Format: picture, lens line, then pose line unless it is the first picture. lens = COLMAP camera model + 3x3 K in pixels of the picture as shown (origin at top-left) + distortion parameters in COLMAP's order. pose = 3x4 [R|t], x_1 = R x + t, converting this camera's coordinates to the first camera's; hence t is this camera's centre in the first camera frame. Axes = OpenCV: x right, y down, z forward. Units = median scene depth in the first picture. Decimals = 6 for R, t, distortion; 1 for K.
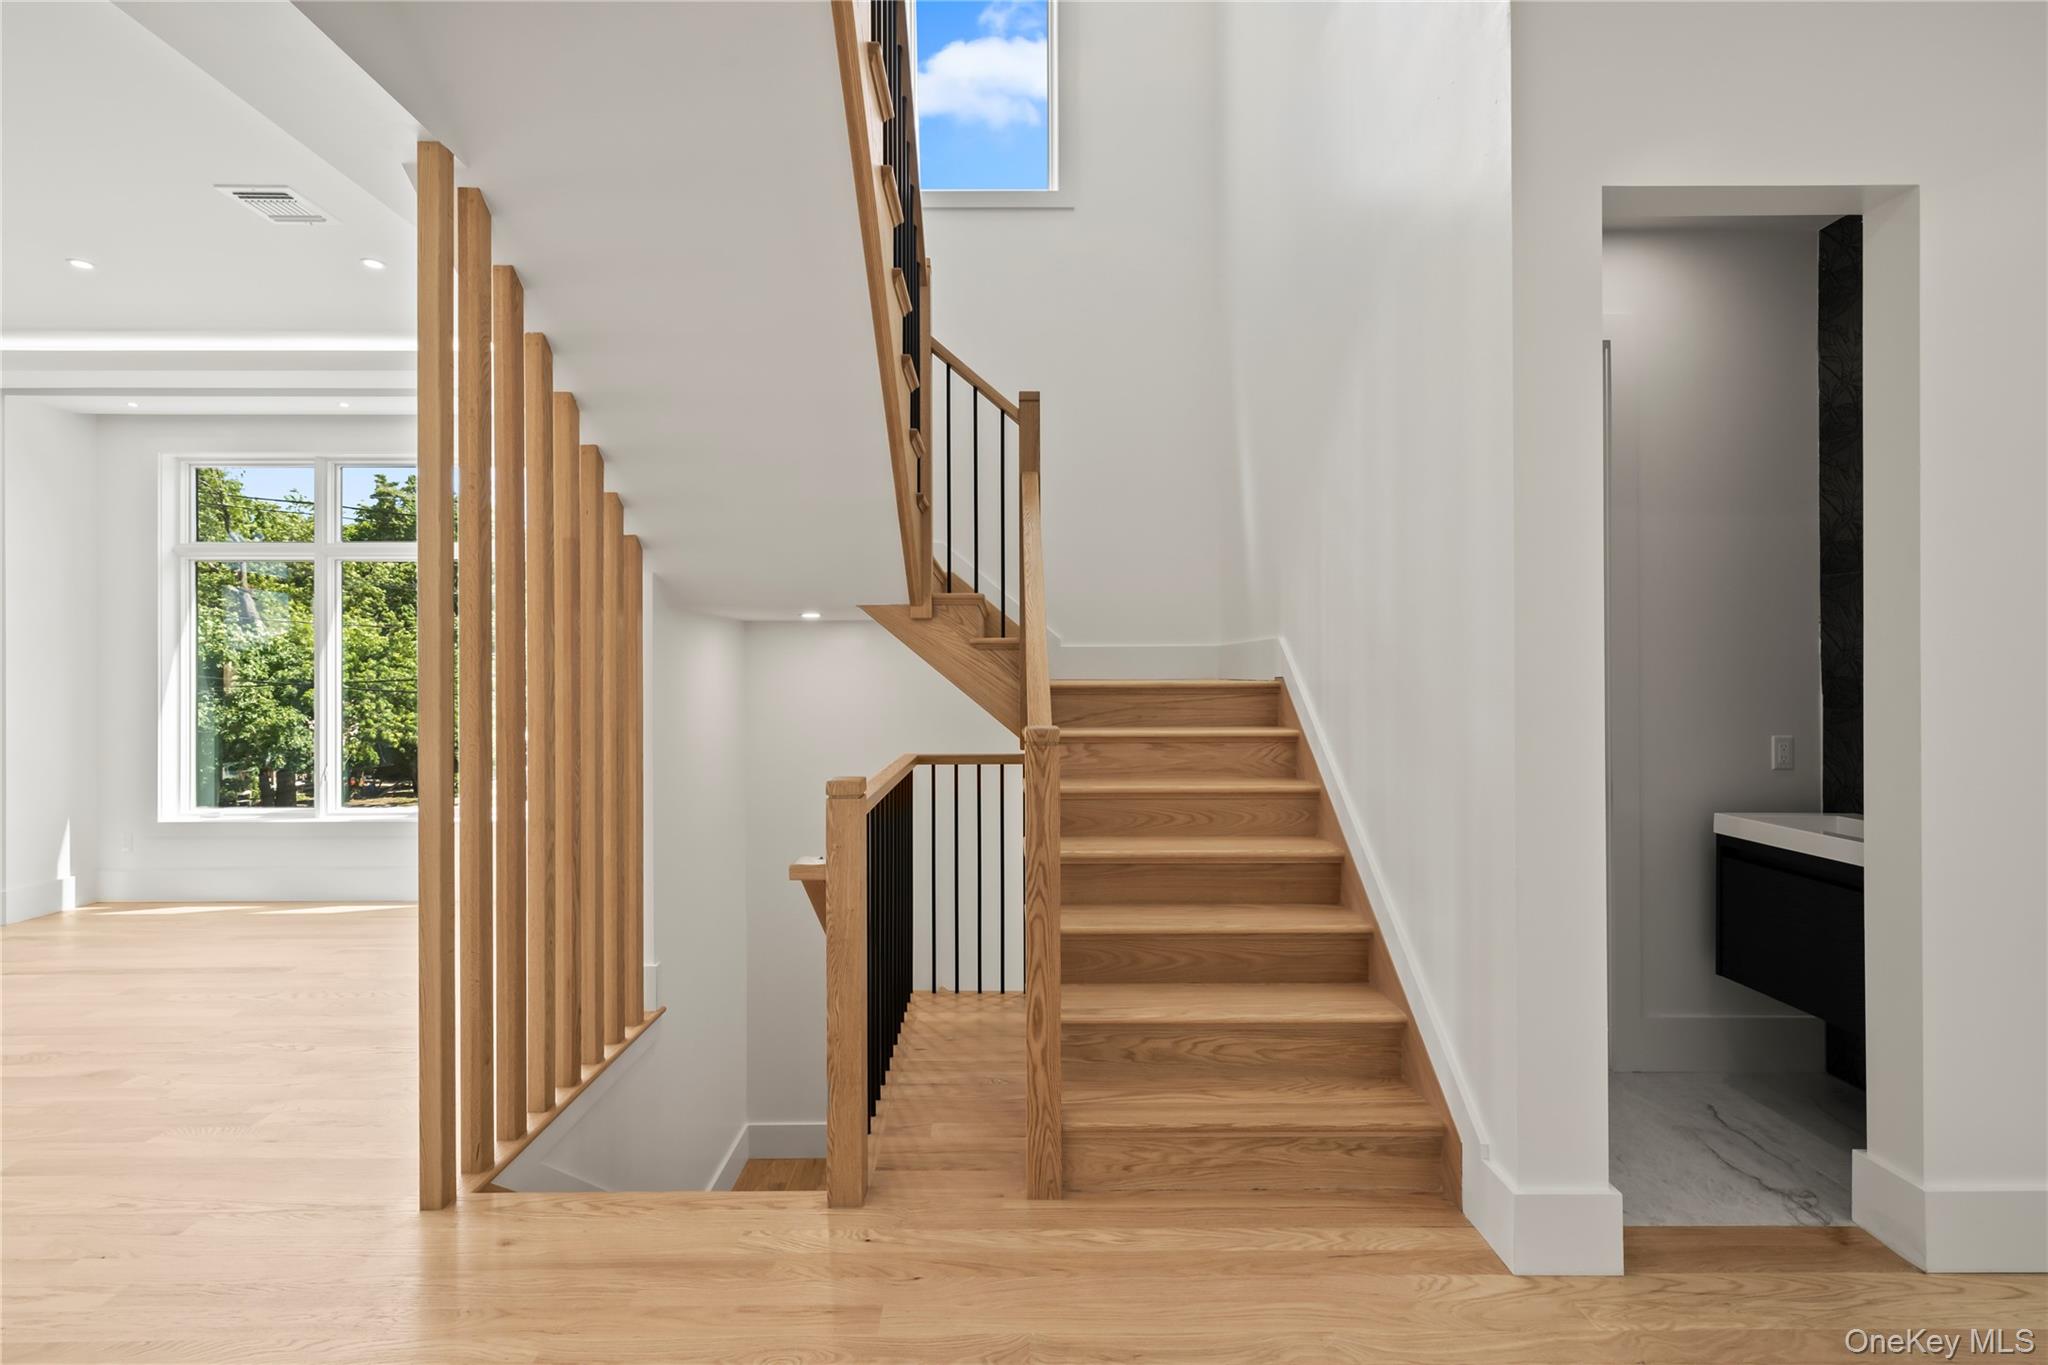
lens RADIAL K [[873.5, 0, 1030.9], [0, 873.5, 669.1], [0, 0, 1]] dist [-0.000015, 0.000853]
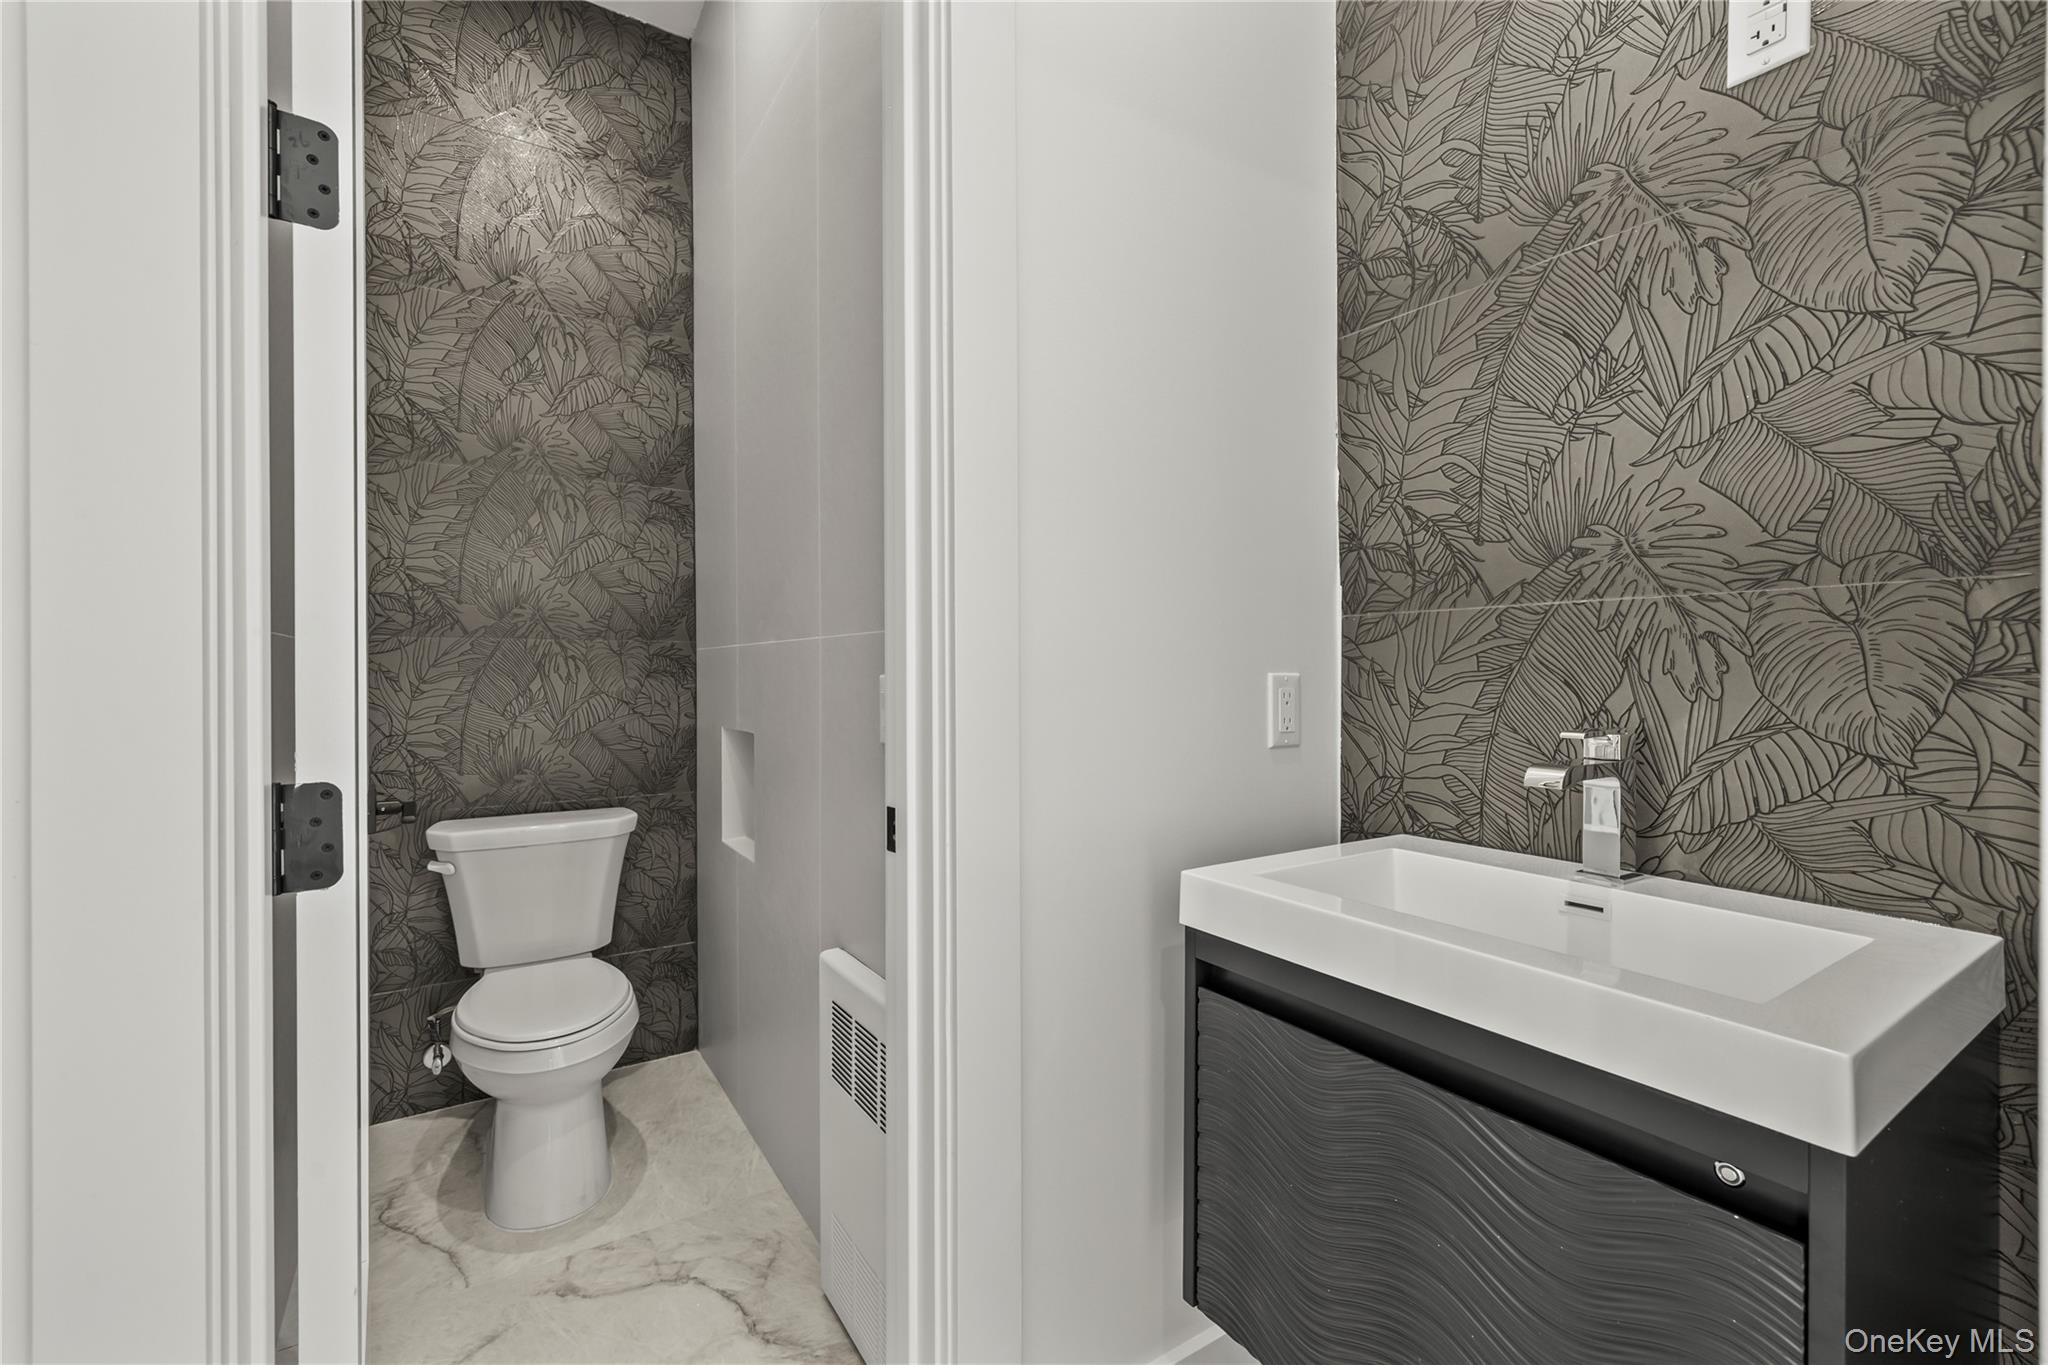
lens RADIAL K [[873.5, 0, 1017.5], [0, 873.5, 679.6], [0, 0, 1]] dist [-0.000015, 0.000853]
pose [[0.828707, 0.003566, 0.559671, 0.497469], [-0.006419, 0.999974, 0.003133, 0.078868], [-0.559645, -0.006189, 0.828709, 0.706125]]
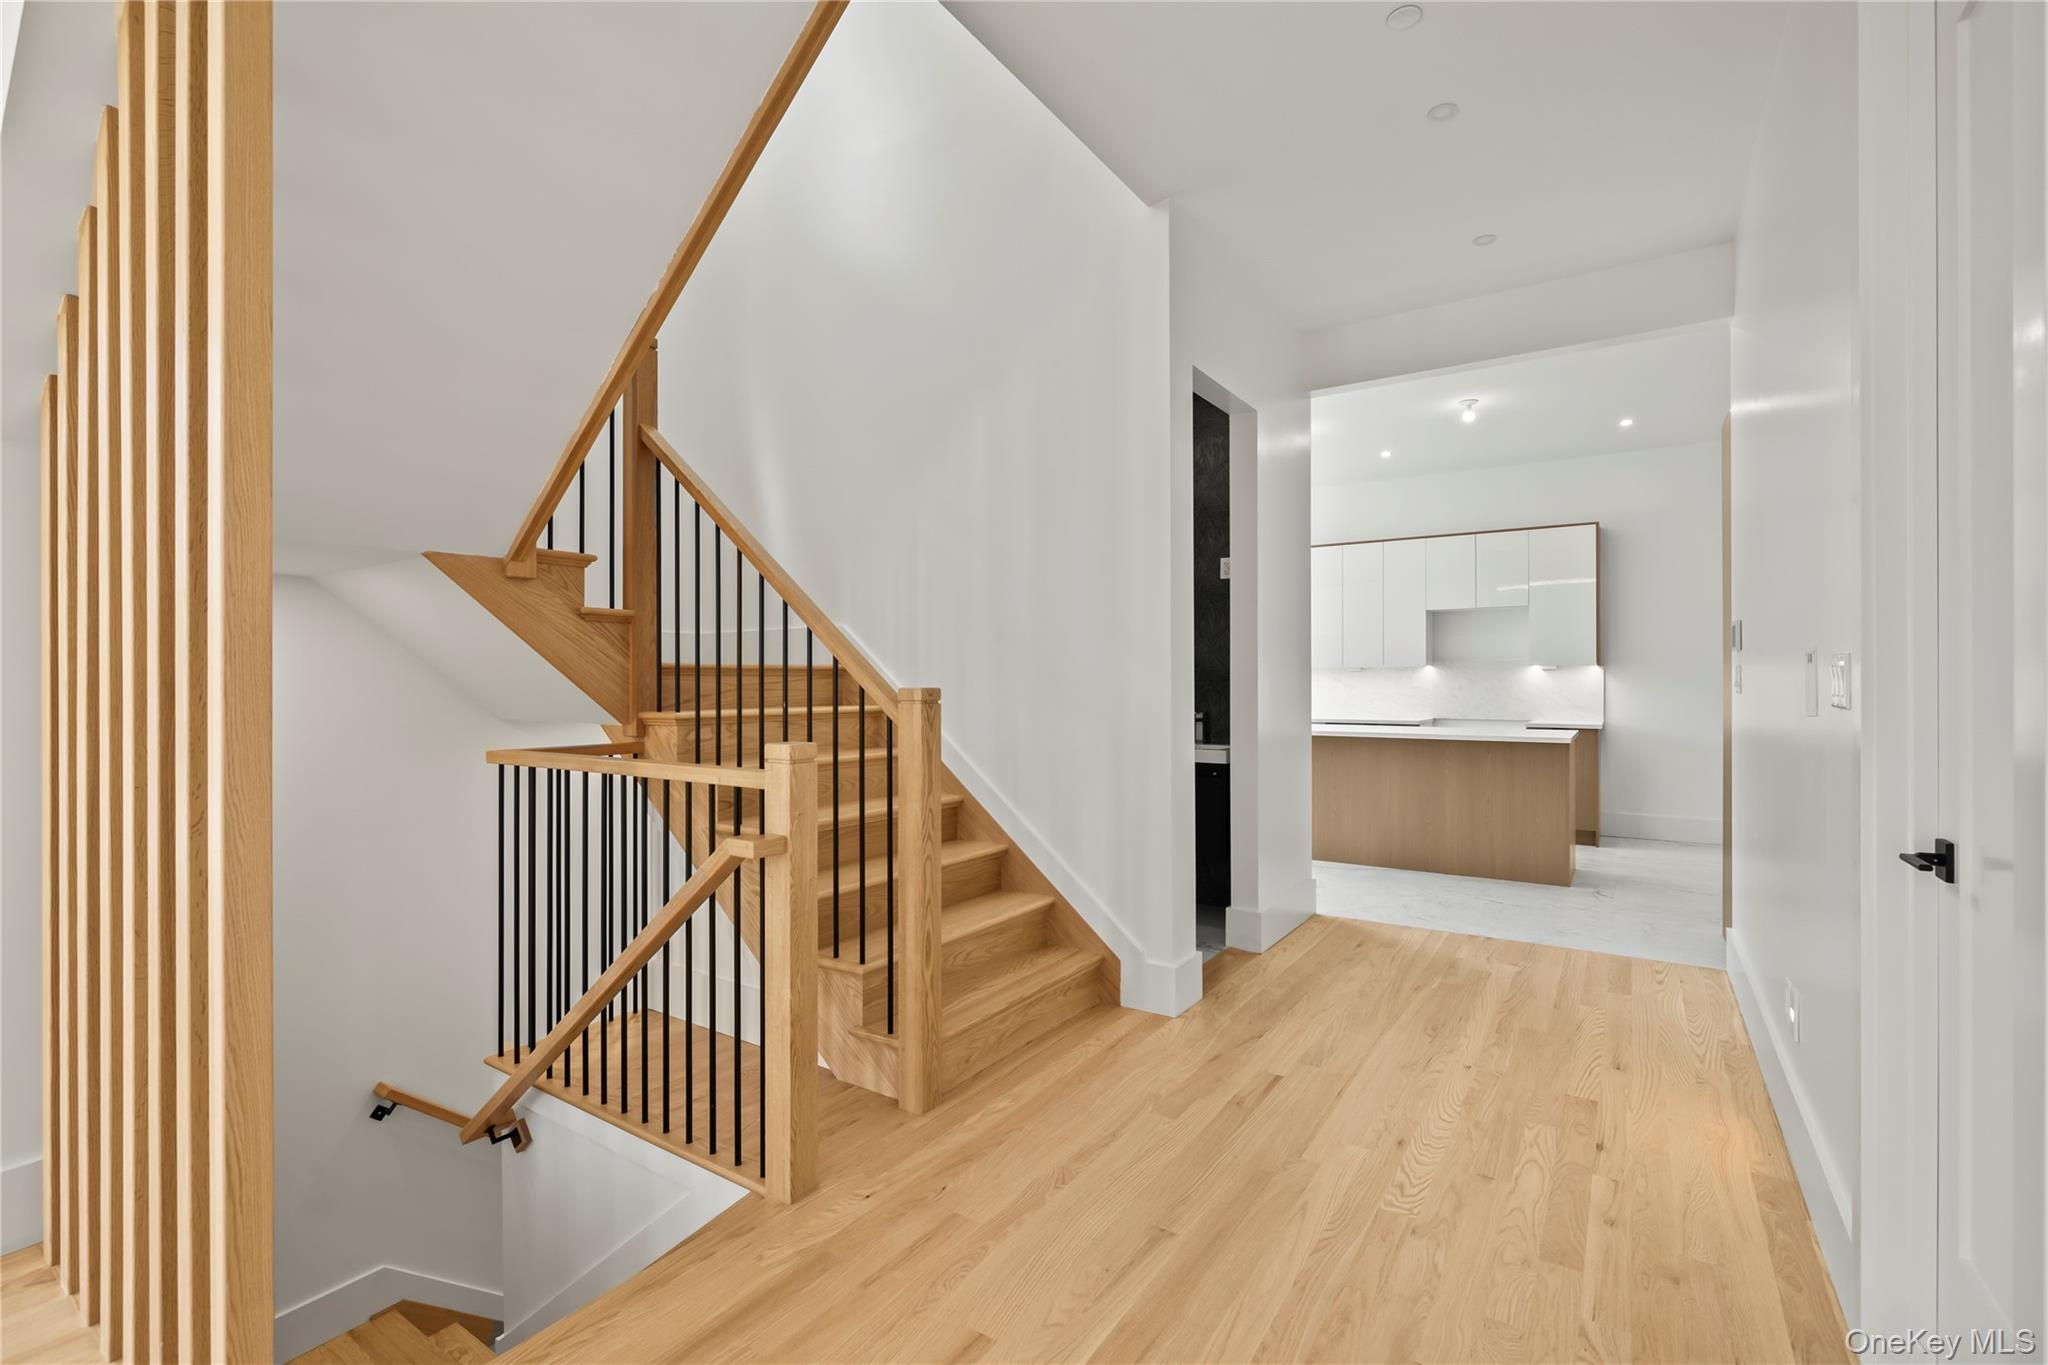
lens RADIAL K [[931.8, 0, 1024.5], [0, 931.8, 681.8], [0, 0, 1]] dist [0.000003, 0.000138]
pose [[0.550833, -0.000073, 0.834616, -0.926788], [0.001288, 0.999999, -0.000762, 0.060801], [-0.834615, 0.001494, 0.550832, 0.245916]]
